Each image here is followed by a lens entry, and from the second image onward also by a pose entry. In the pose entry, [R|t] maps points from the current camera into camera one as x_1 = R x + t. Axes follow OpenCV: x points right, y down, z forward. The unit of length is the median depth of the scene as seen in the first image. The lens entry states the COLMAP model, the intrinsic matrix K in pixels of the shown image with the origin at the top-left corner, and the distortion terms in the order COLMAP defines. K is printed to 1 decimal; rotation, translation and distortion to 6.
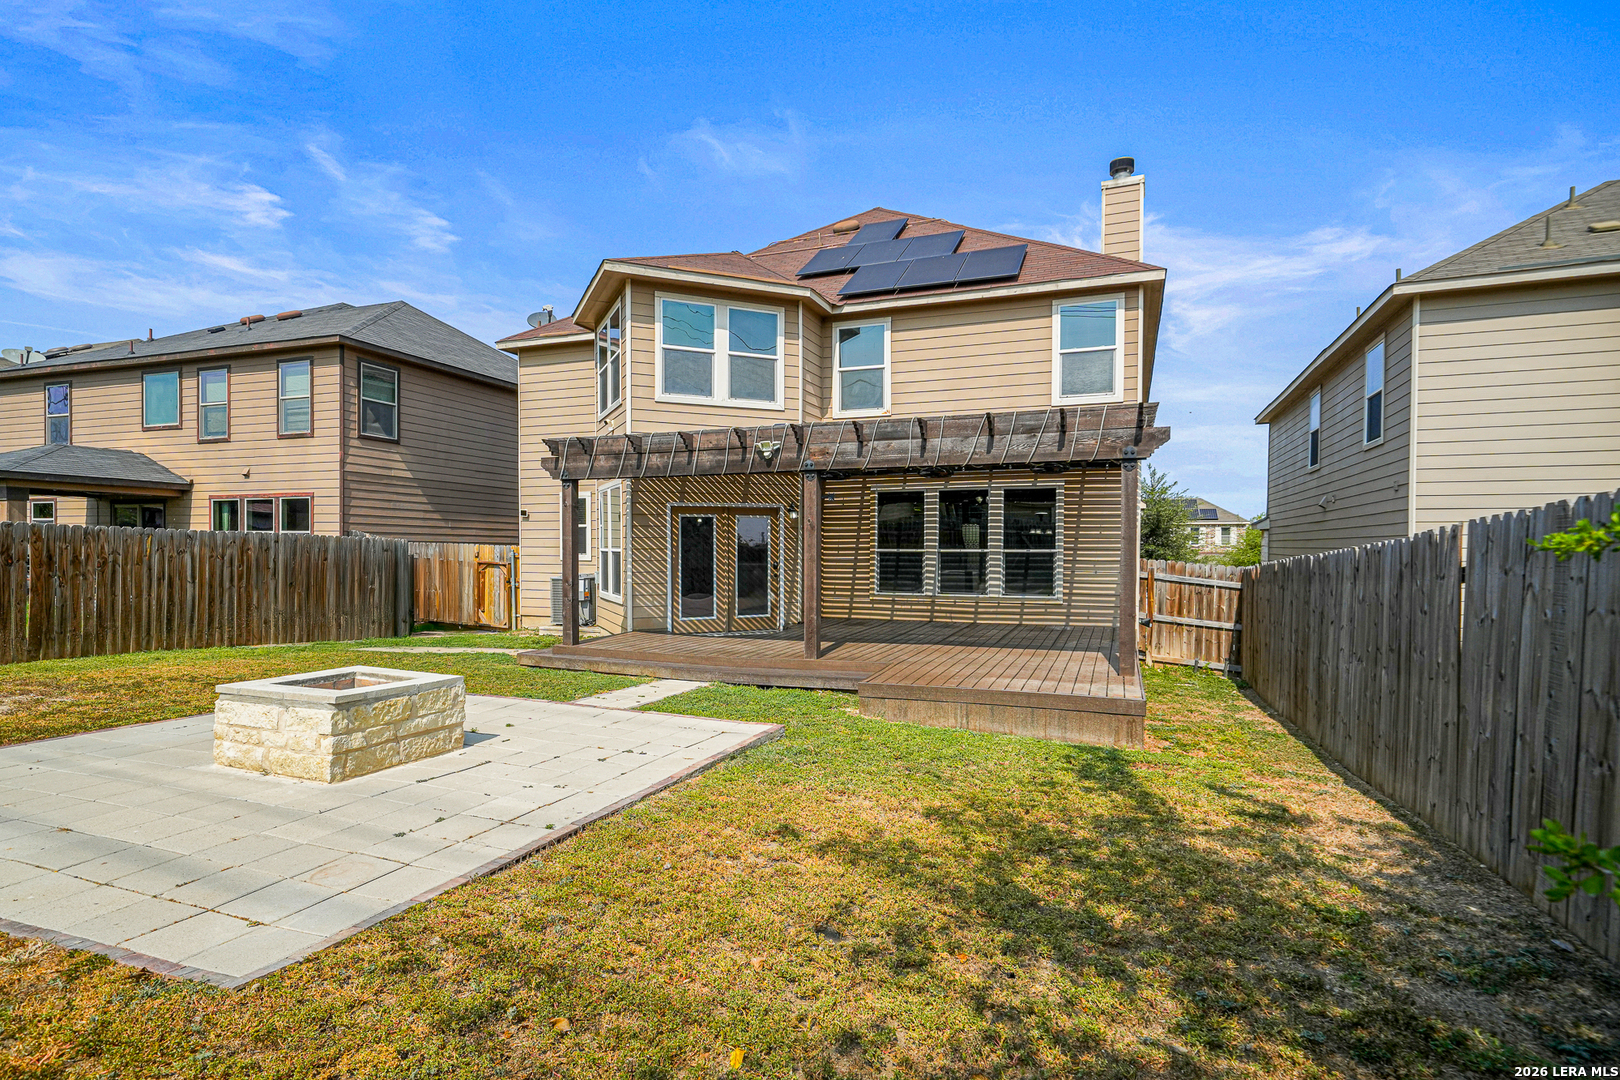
lens RADIAL K [[816.1, 0, 792.5], [0, 816.1, 549.7], [0, 0, 1]] dist [0.027387, 0.000143]
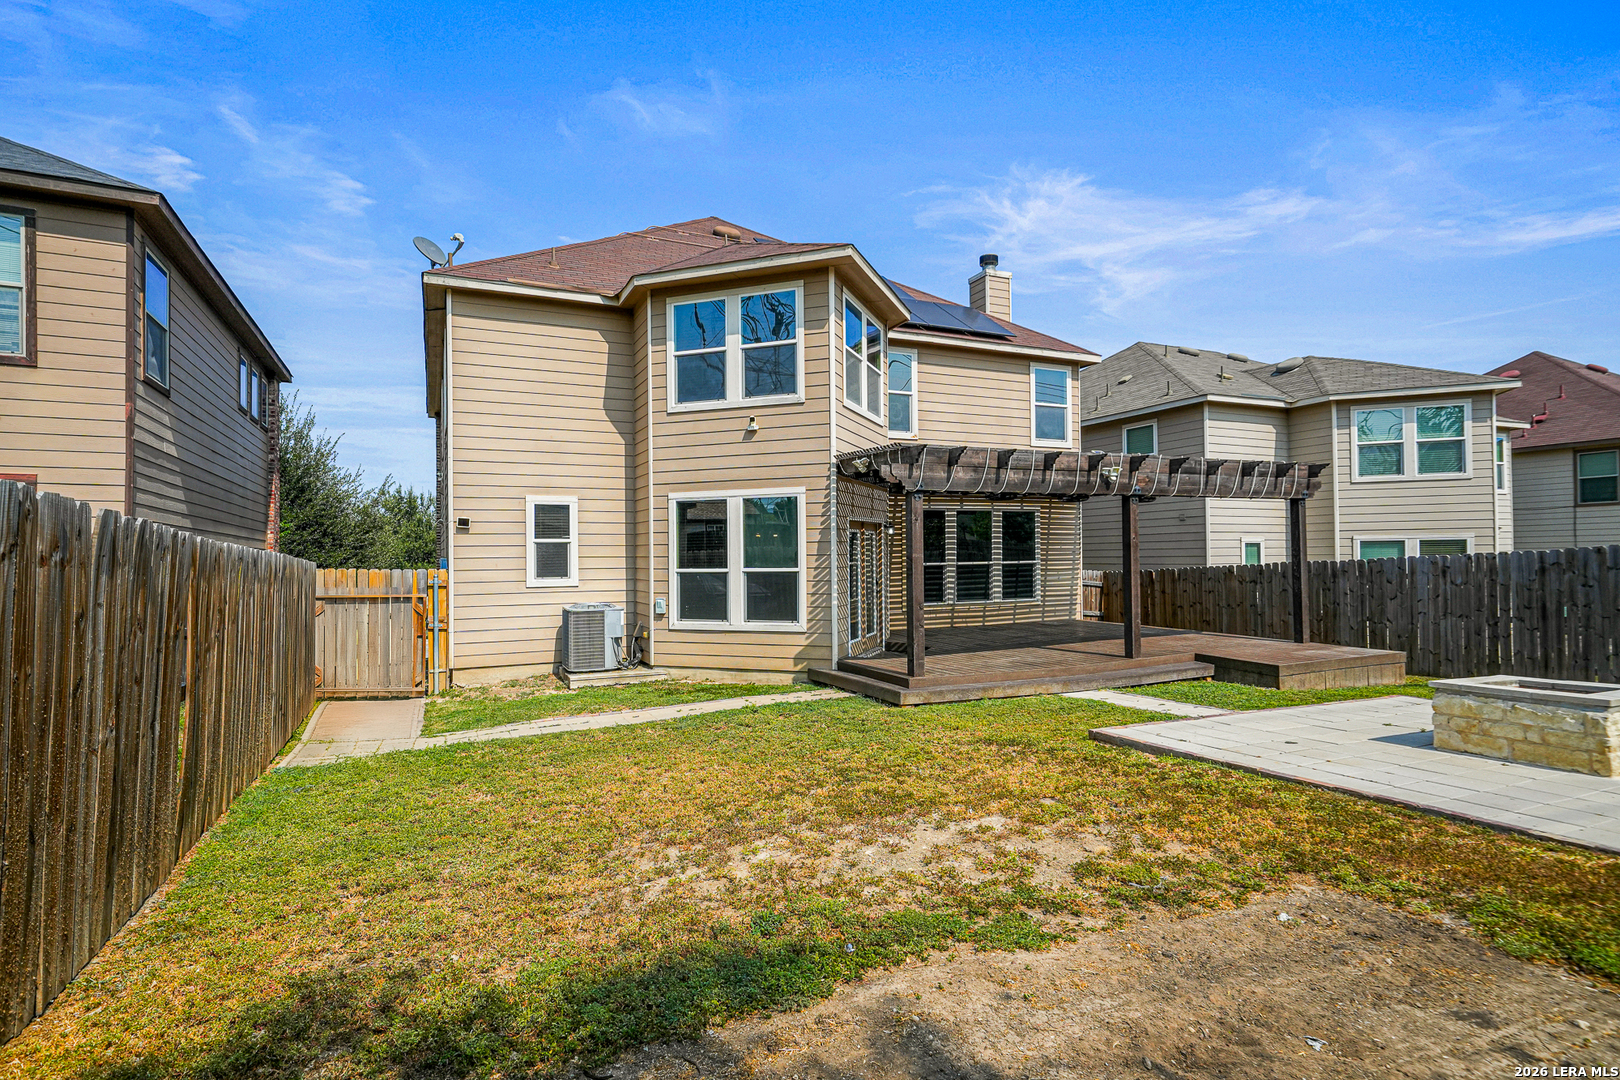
lens RADIAL K [[816.1, 0, 792.5], [0, 816.1, 549.7], [0, 0, 1]] dist [0.027387, 0.000143]
pose [[0.694507, -0.006052, 0.719461, -0.800204], [0.017589, 0.999809, -0.008569, -0.012578], [-0.719271, 0.018606, 0.694480, 0.380452]]
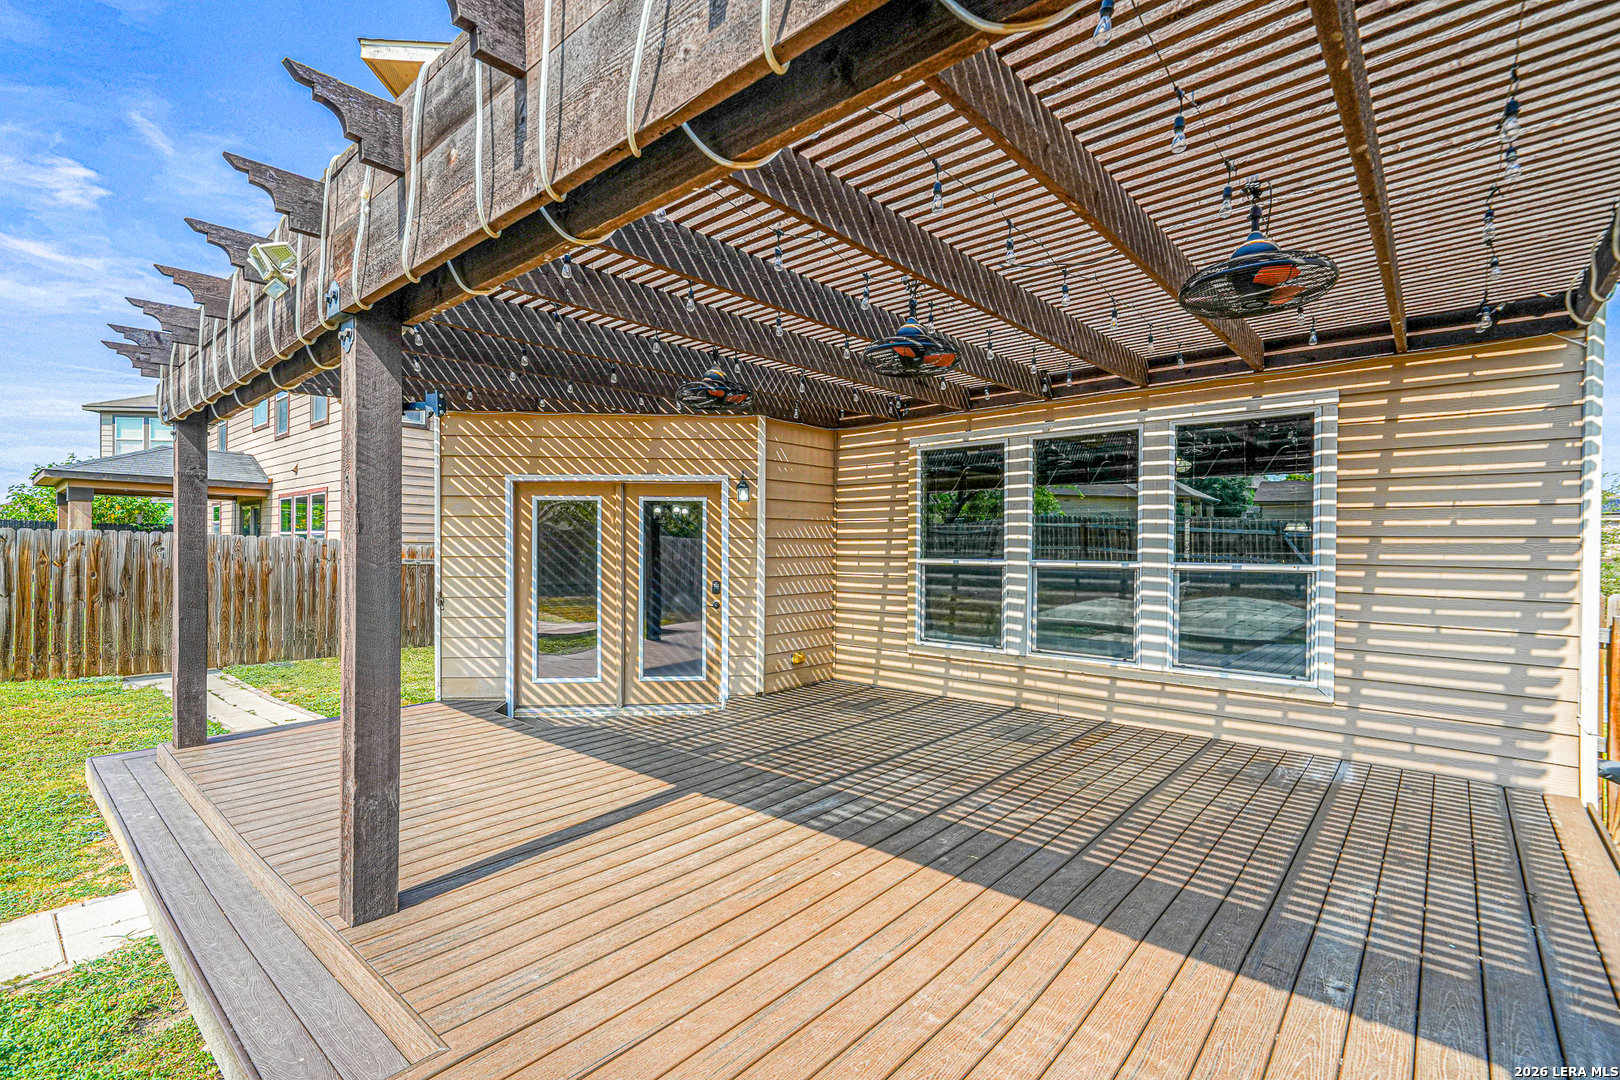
lens RADIAL K [[725.6, 0, 809.1], [0, 725.6, 554.3], [0, 0, 1]] dist [0.015229, 0.000804]
pose [[0.944367, 0.006625, -0.328828, 0.197142], [-0.004807, 0.999968, 0.006343, -0.006850], [0.328859, -0.004410, 0.944369, 0.554632]]
